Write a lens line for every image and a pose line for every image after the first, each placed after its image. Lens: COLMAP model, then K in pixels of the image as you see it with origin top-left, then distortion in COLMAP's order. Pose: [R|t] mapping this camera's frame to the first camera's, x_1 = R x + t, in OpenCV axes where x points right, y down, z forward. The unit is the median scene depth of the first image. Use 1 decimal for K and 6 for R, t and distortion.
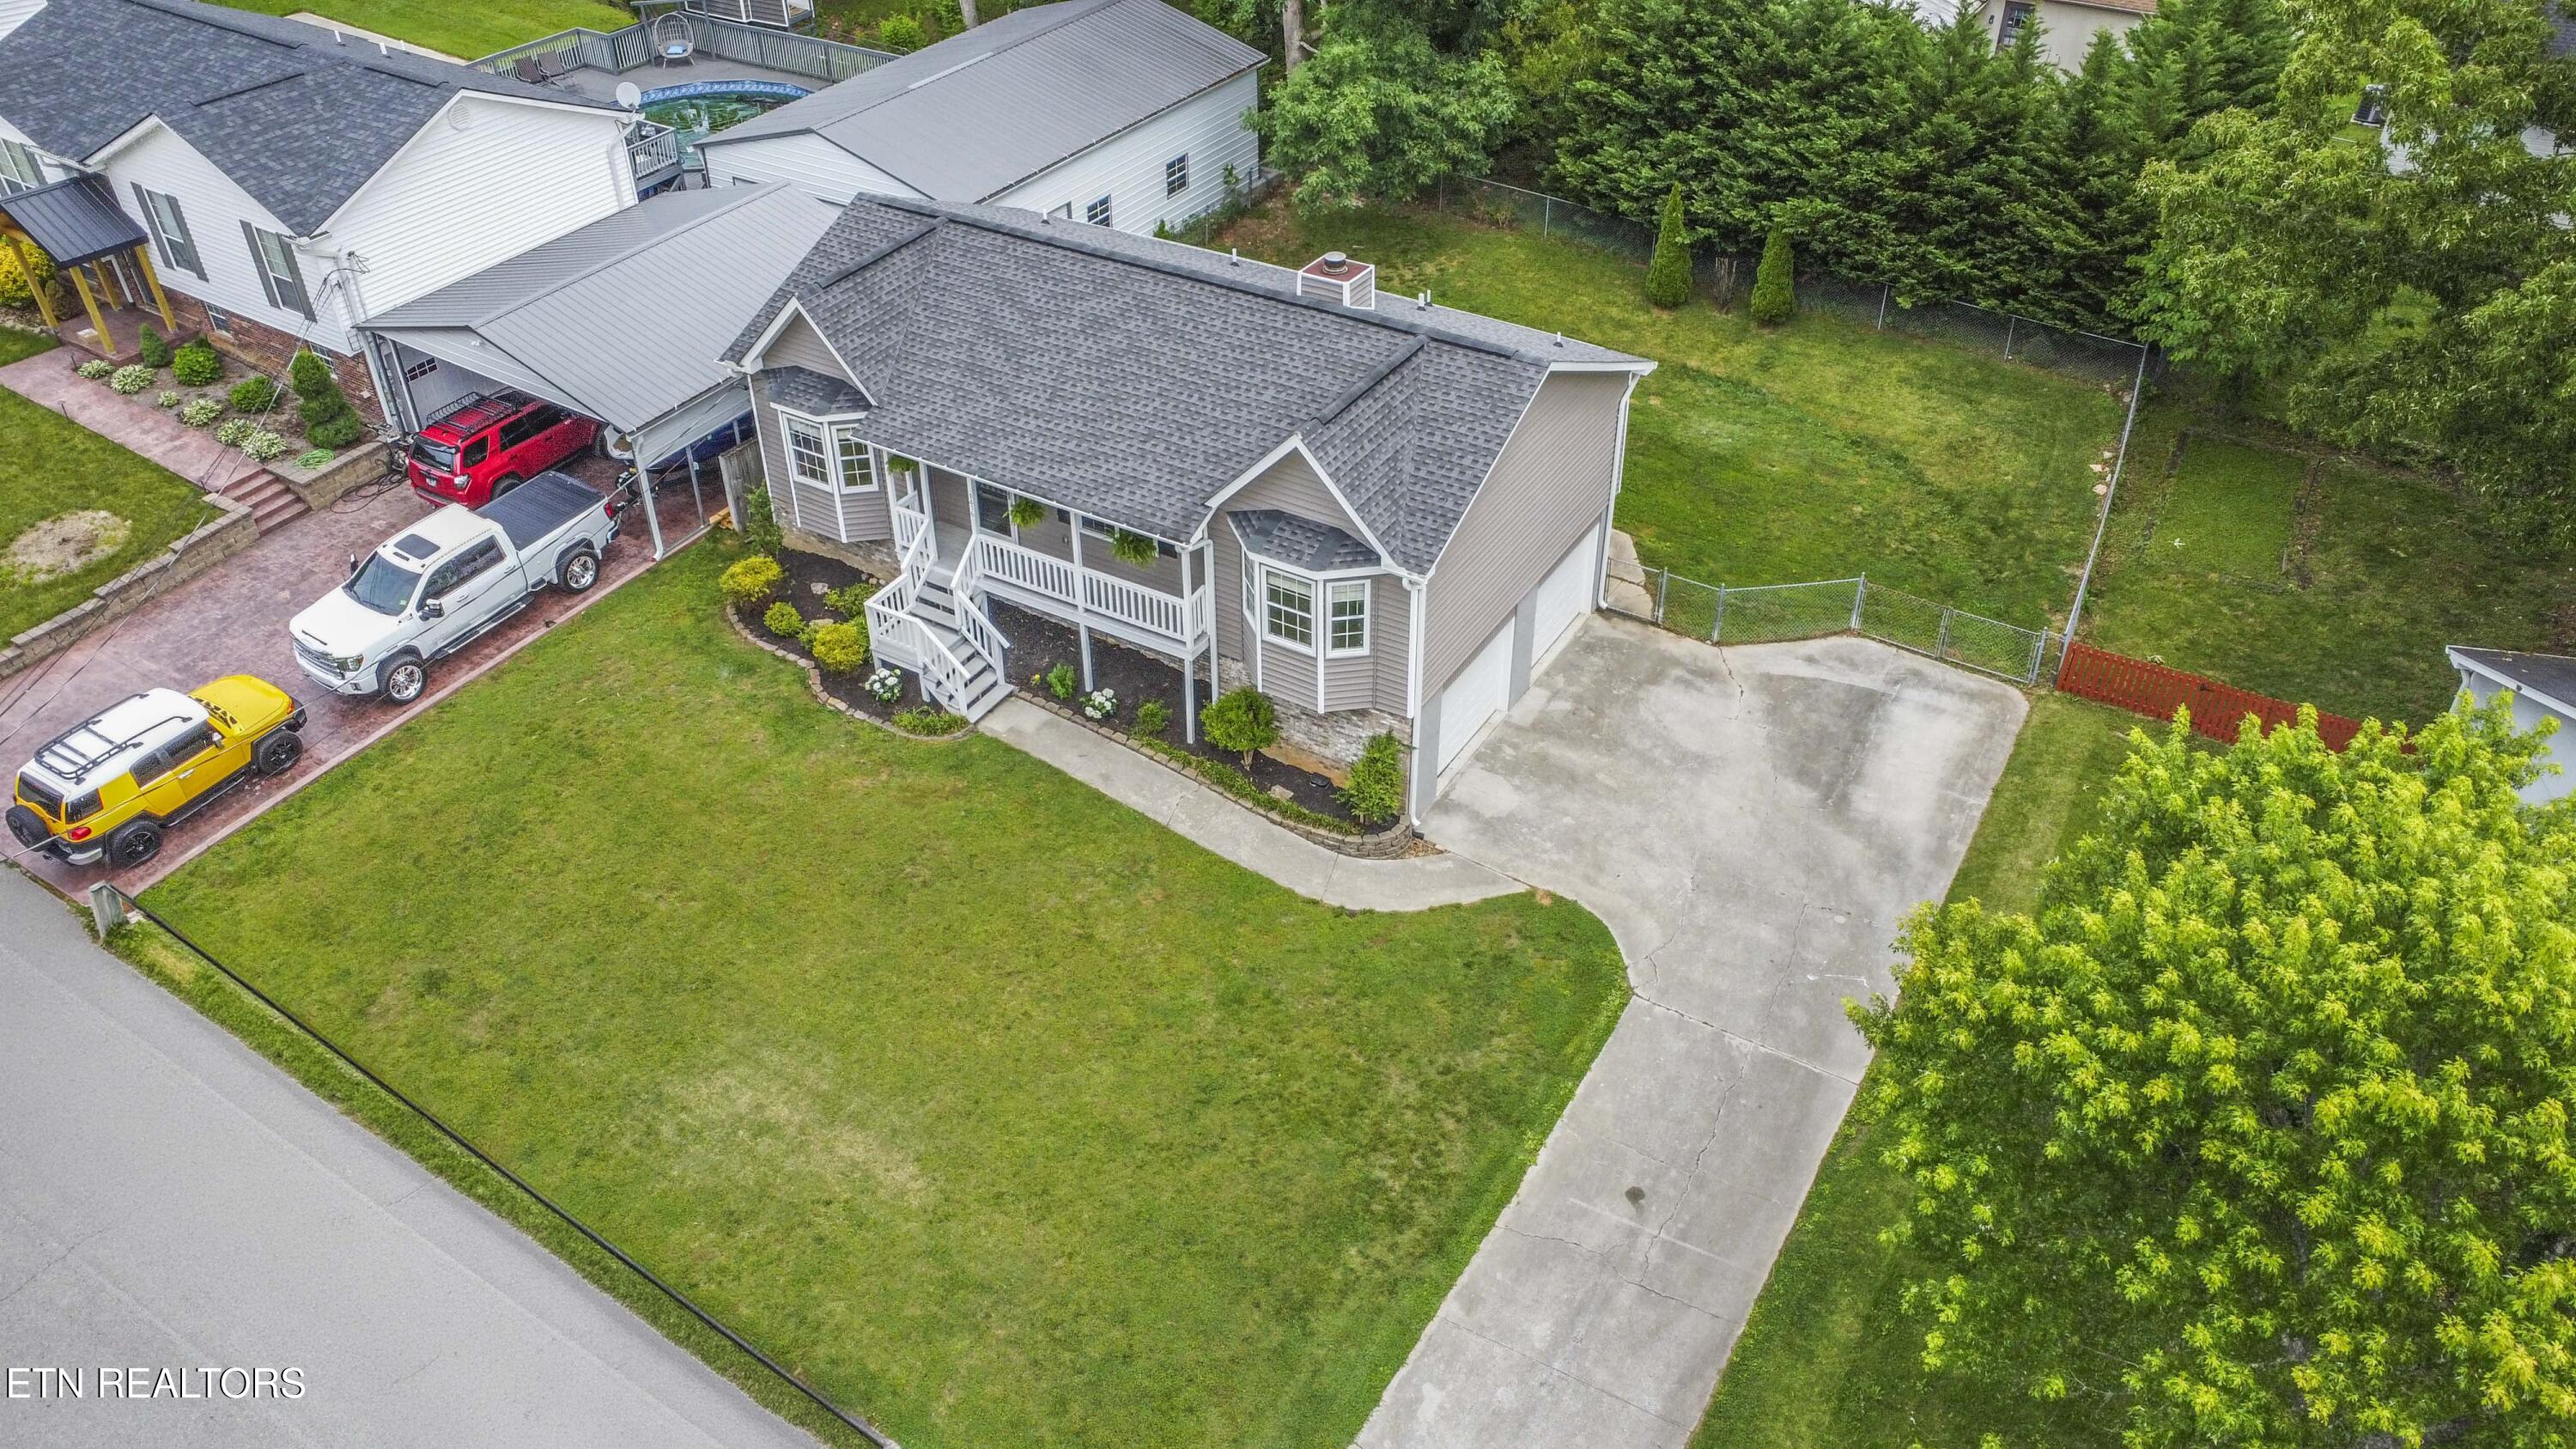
lens RADIAL K [[1907.7, 0, 1276.2], [0, 1907.7, 732.8], [0, 0, 1]] dist [-0.150375, 0.222951]
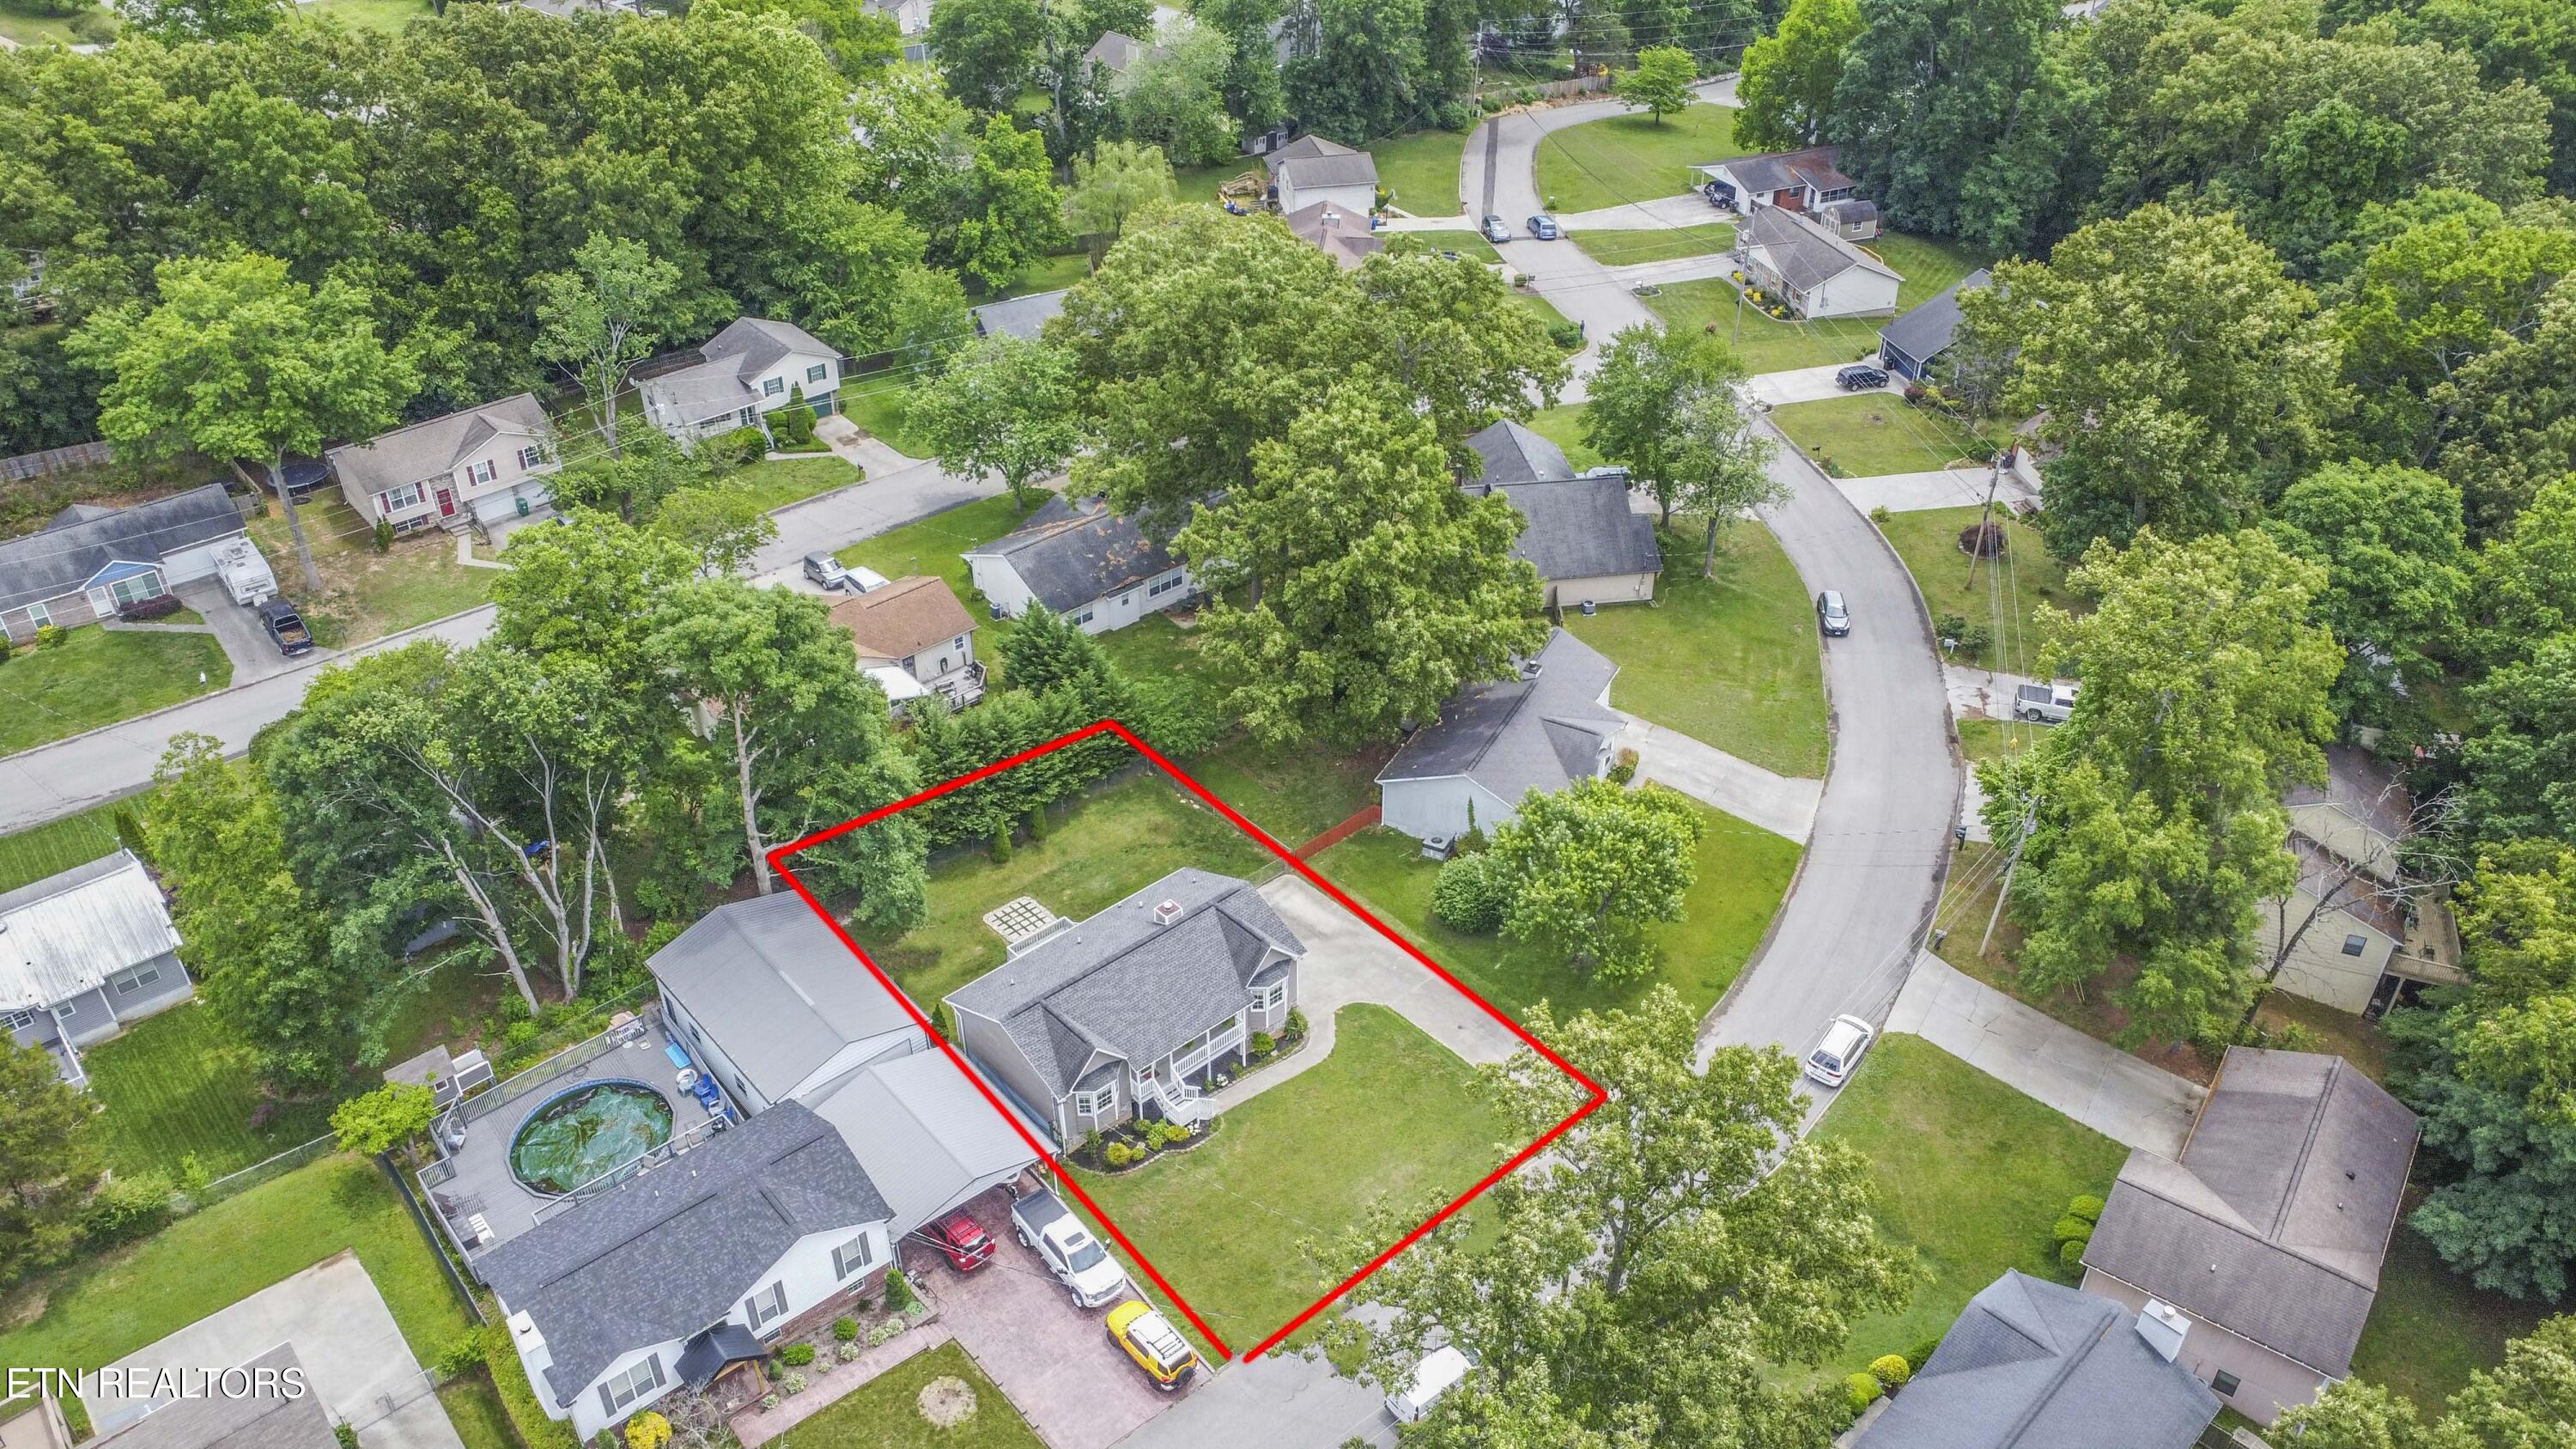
lens RADIAL K [[1907.7, 0, 1276.2], [0, 1907.7, 732.8], [0, 0, 1]] dist [-0.150375, 0.222951]
pose [[0.285788, -0.543390, 0.789336, -2.015552], [0.569702, 0.758668, 0.316011, -1.248462], [-0.770561, 0.359374, 0.526389, -0.681884]]
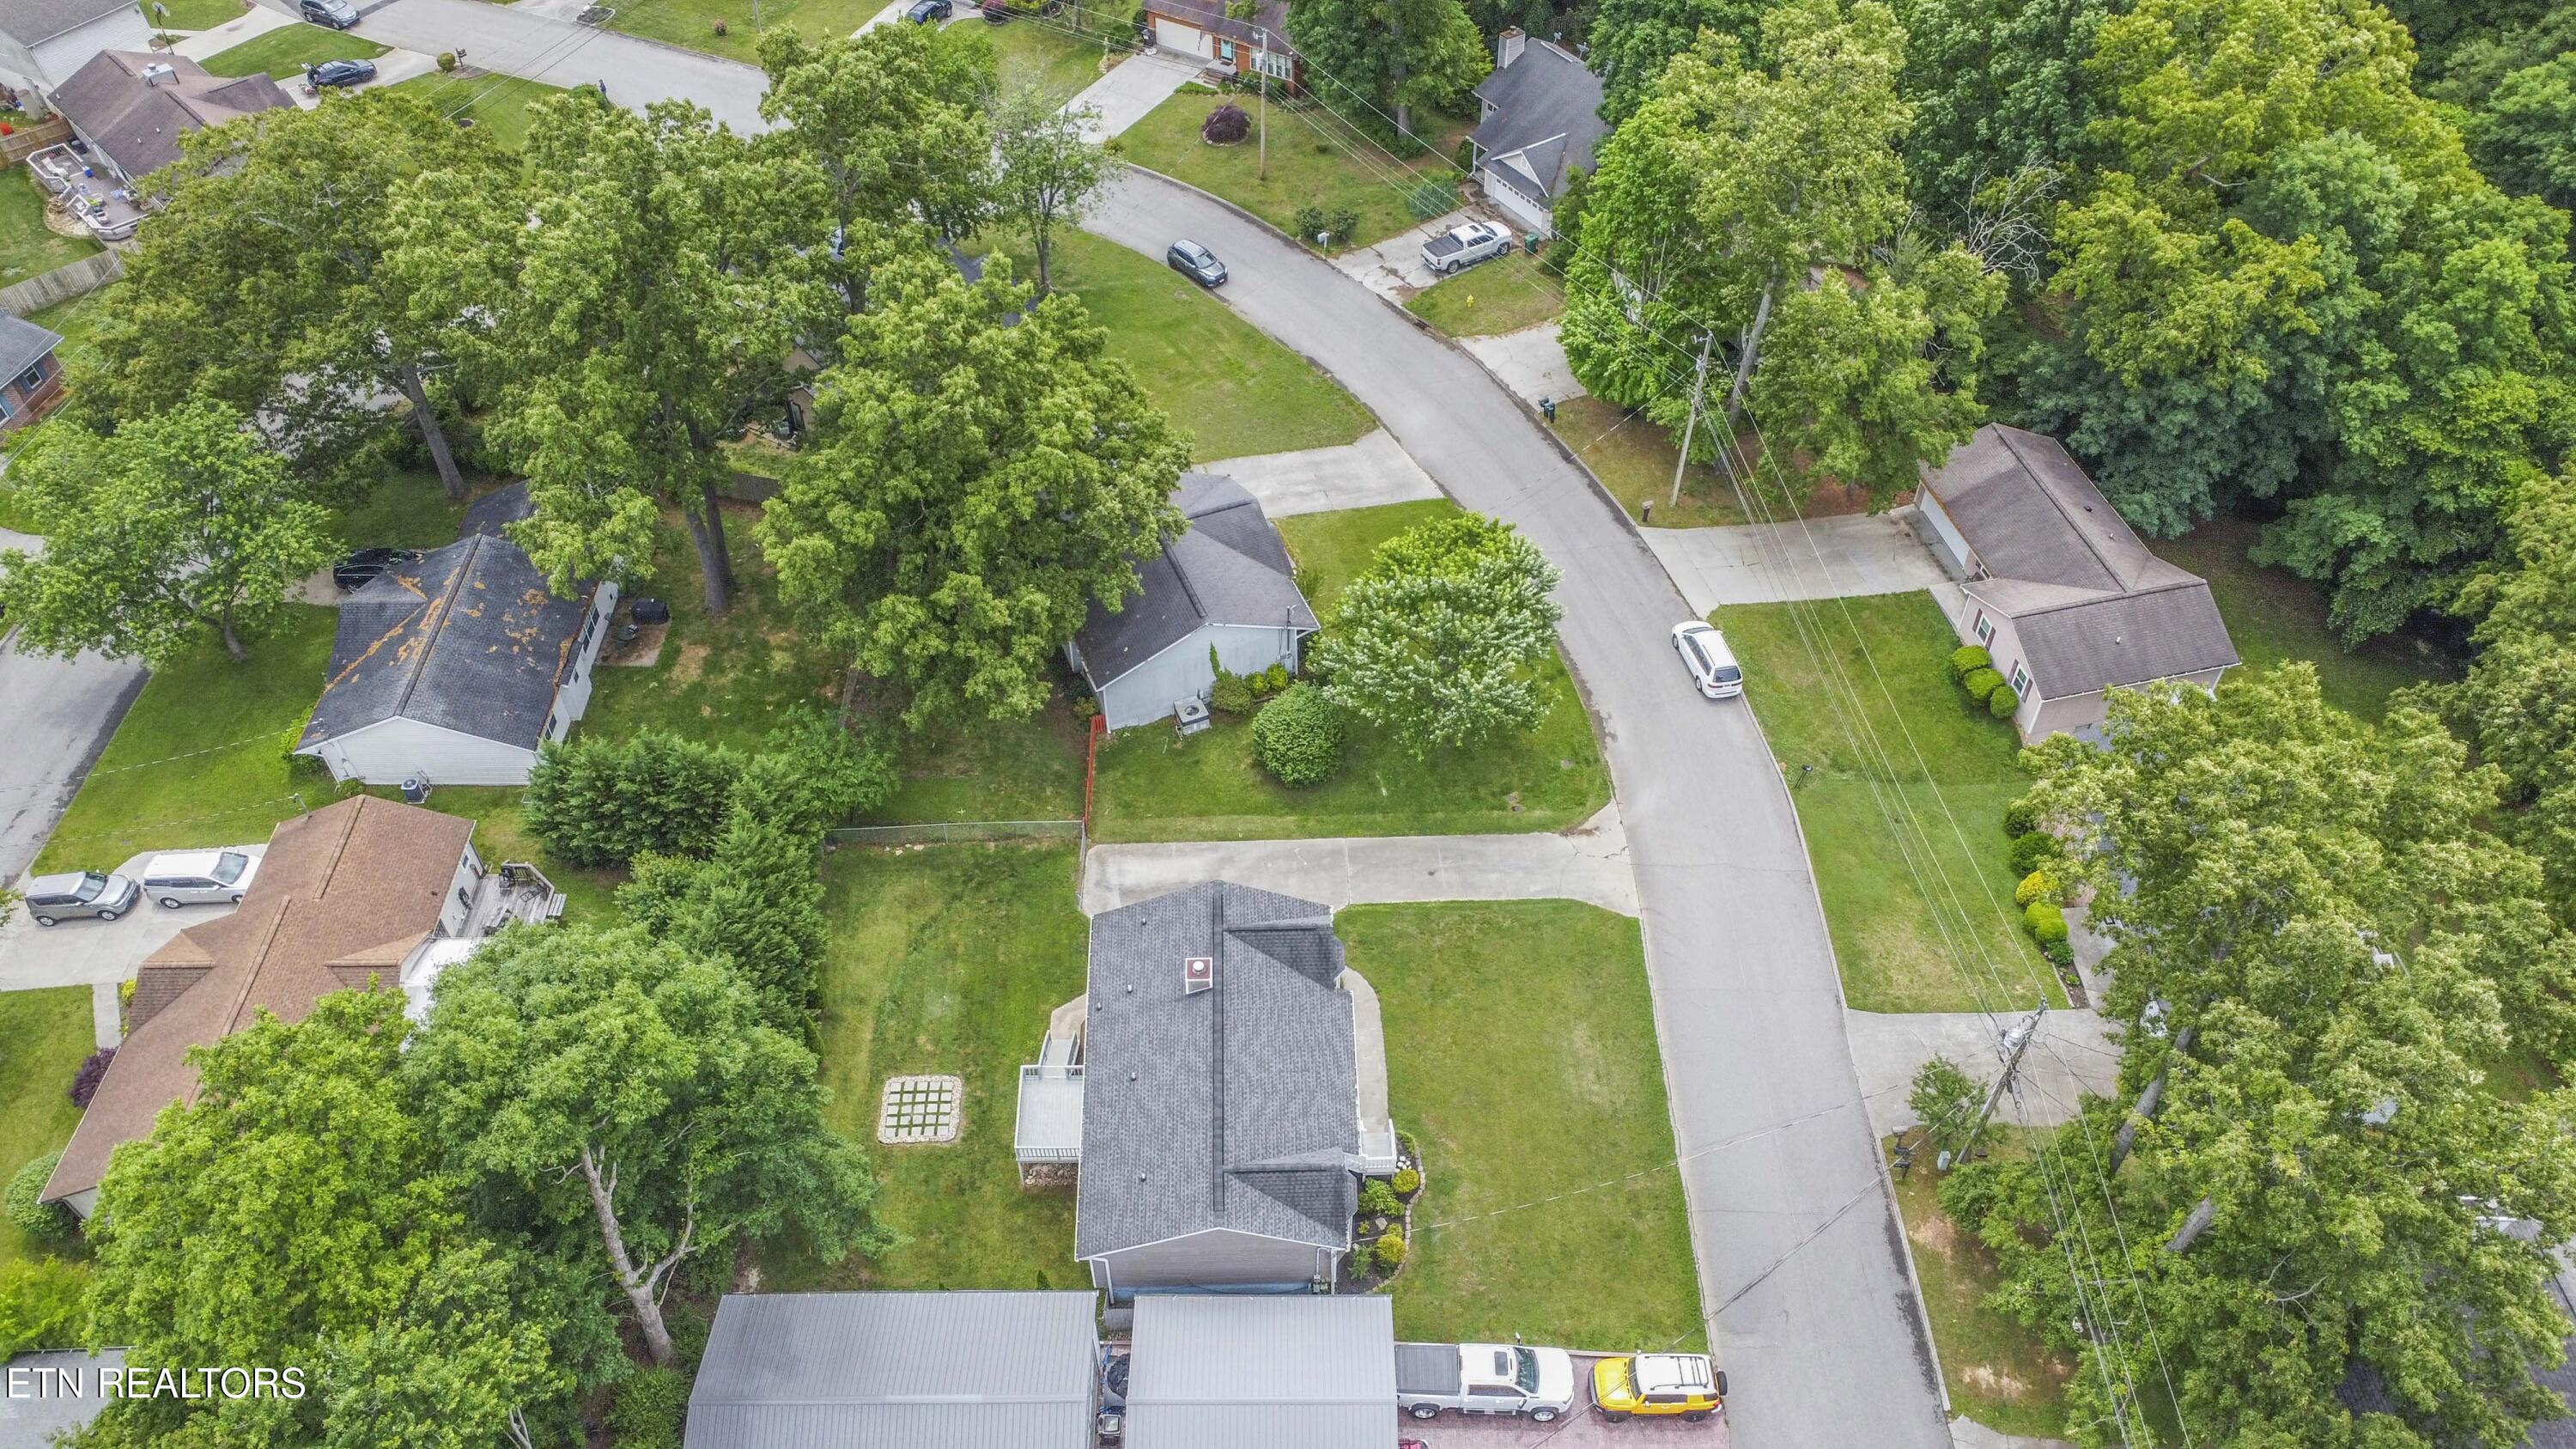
lens RADIAL K [[1907.7, 0, 1276.2], [0, 1907.7, 732.8], [0, 0, 1]] dist [-0.150375, 0.222951]
pose [[-0.534638, -0.608751, 0.586161, -1.125414], [0.514875, 0.315375, 0.797146, -2.024930], [-0.670124, 0.727984, 0.144819, 0.453215]]
